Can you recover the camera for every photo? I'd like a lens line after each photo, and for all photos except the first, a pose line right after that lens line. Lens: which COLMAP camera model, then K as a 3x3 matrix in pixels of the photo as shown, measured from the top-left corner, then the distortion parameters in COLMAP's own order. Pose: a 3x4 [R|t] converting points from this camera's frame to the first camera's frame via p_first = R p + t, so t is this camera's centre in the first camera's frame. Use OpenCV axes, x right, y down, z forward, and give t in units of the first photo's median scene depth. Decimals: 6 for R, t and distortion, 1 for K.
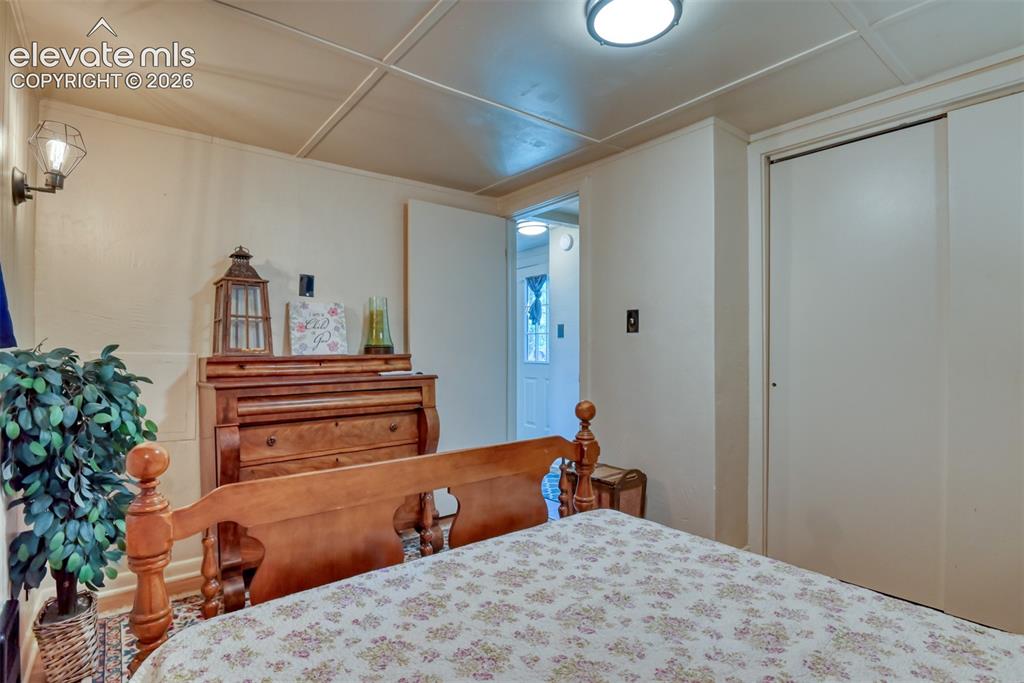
lens RADIAL K [[516.0, 0, 516.6], [0, 516.0, 345.0], [0, 0, 1]] dist [-0.019862, -0.005707]
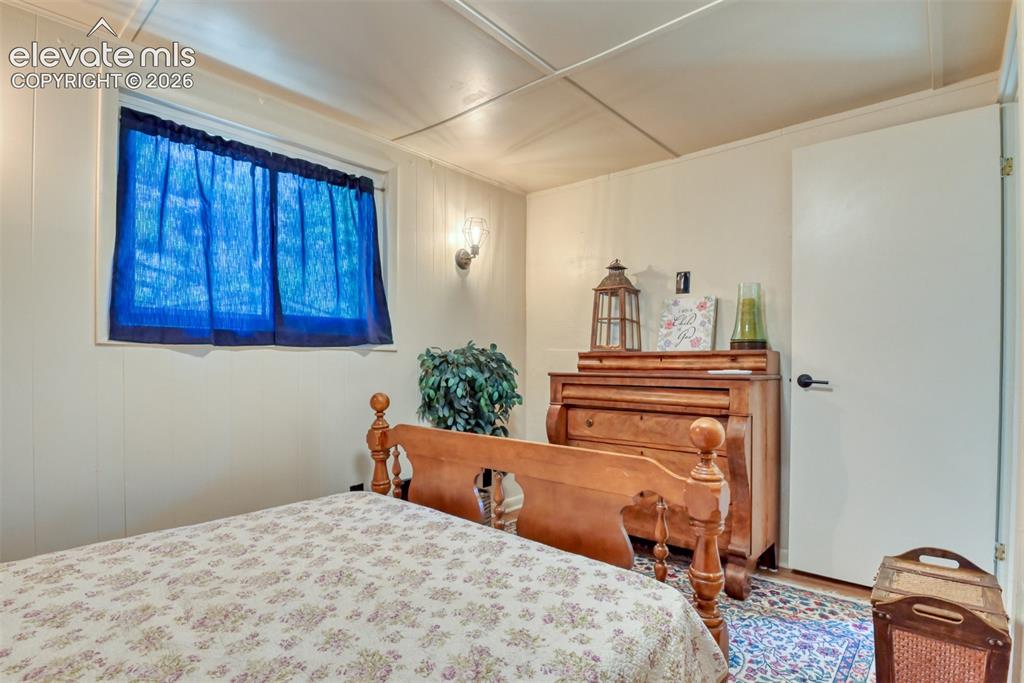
lens RADIAL K [[516.0, 0, 505.9], [0, 516.0, 359.9], [0, 0, 1]] dist [-0.019862, -0.005707]
pose [[0.149029, 0.011180, -0.988770, 0.608838], [0.014401, 0.999806, 0.013475, 0.019621], [0.988728, -0.016247, 0.148839, 0.563070]]
